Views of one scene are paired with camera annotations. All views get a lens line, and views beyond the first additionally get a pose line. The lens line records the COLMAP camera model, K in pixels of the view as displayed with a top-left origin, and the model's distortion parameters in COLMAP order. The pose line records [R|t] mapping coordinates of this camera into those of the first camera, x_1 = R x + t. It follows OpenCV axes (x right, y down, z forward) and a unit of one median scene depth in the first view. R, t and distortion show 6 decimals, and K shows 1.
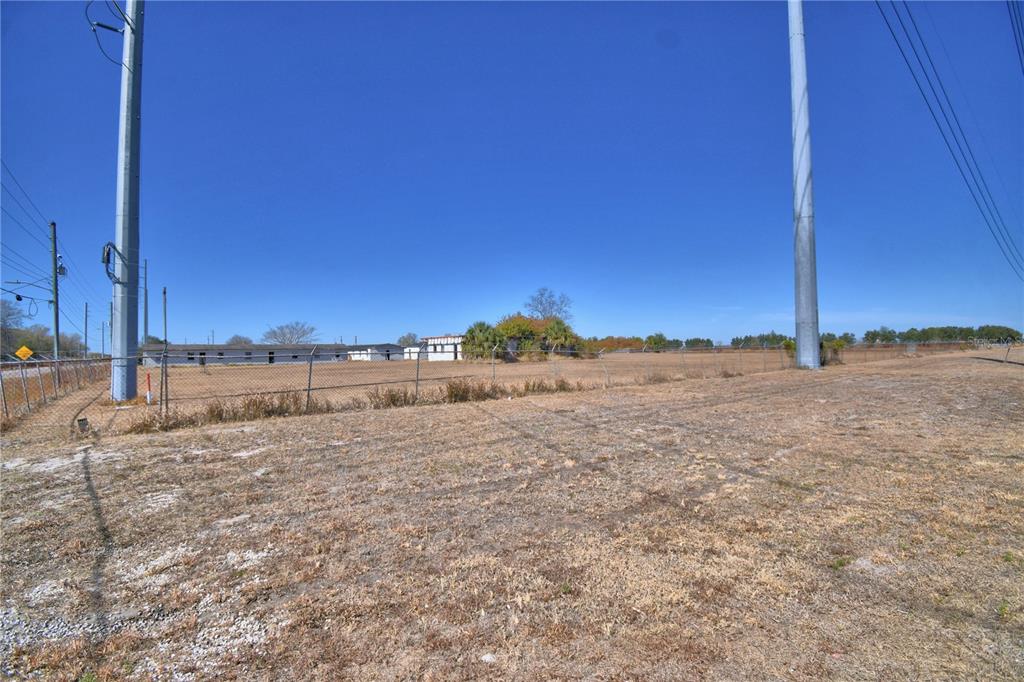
lens RADIAL K [[447.9, 0, 510.4], [0, 447.9, 339.7], [0, 0, 1]] dist [-0.005578, -0.002165]
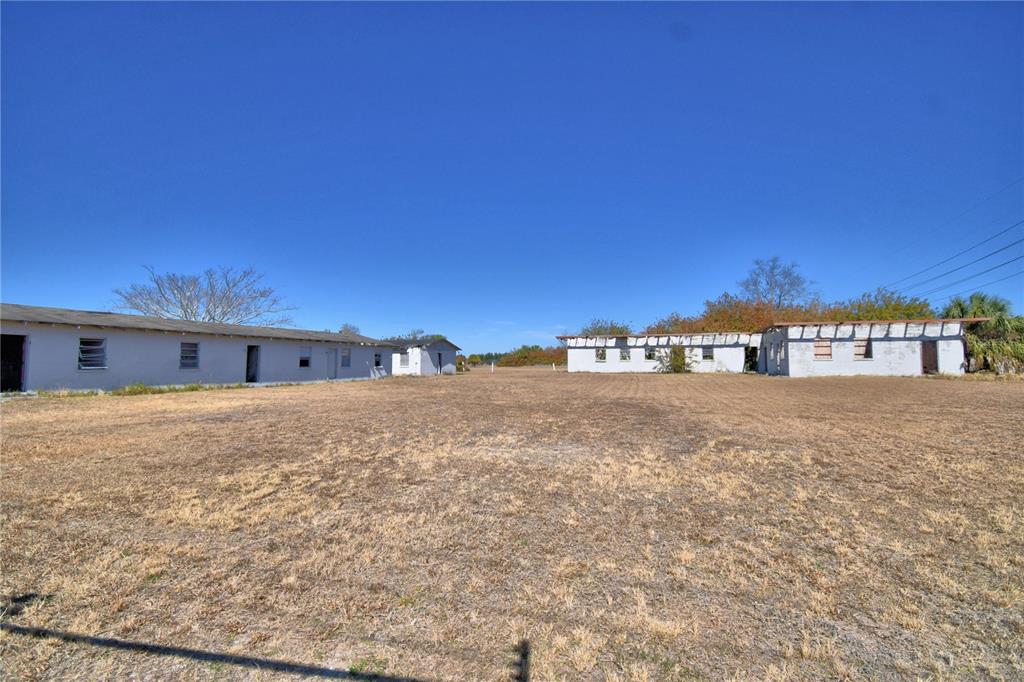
lens RADIAL K [[447.9, 0, 520.6], [0, 447.9, 360.7], [0, 0, 1]] dist [-0.005578, -0.002165]
pose [[0.877294, 0.024602, 0.479322, -0.624963], [-0.028918, 0.999580, 0.001624, 0.038838], [-0.479081, -0.015286, 0.877637, 0.773325]]
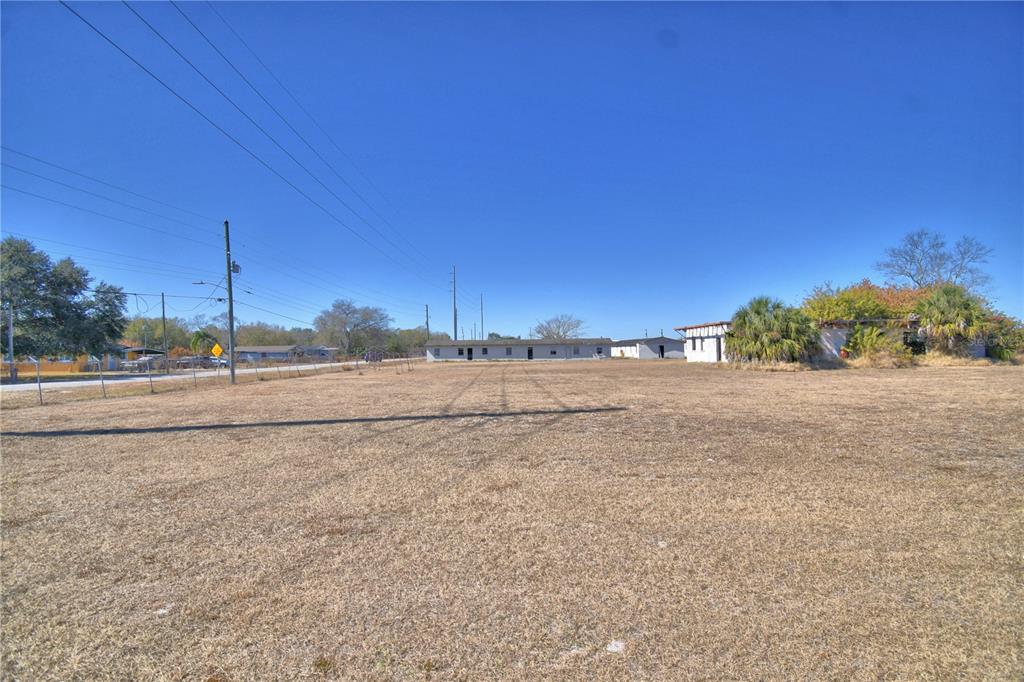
lens RADIAL K [[447.9, 0, 513.1], [0, 447.9, 350.1], [0, 0, 1]] dist [-0.005578, -0.002165]
pose [[0.760204, 0.007620, -0.649640, 0.061858], [0.017180, 0.999346, 0.031825, 0.003651], [0.649457, -0.035355, 0.759576, 0.319538]]
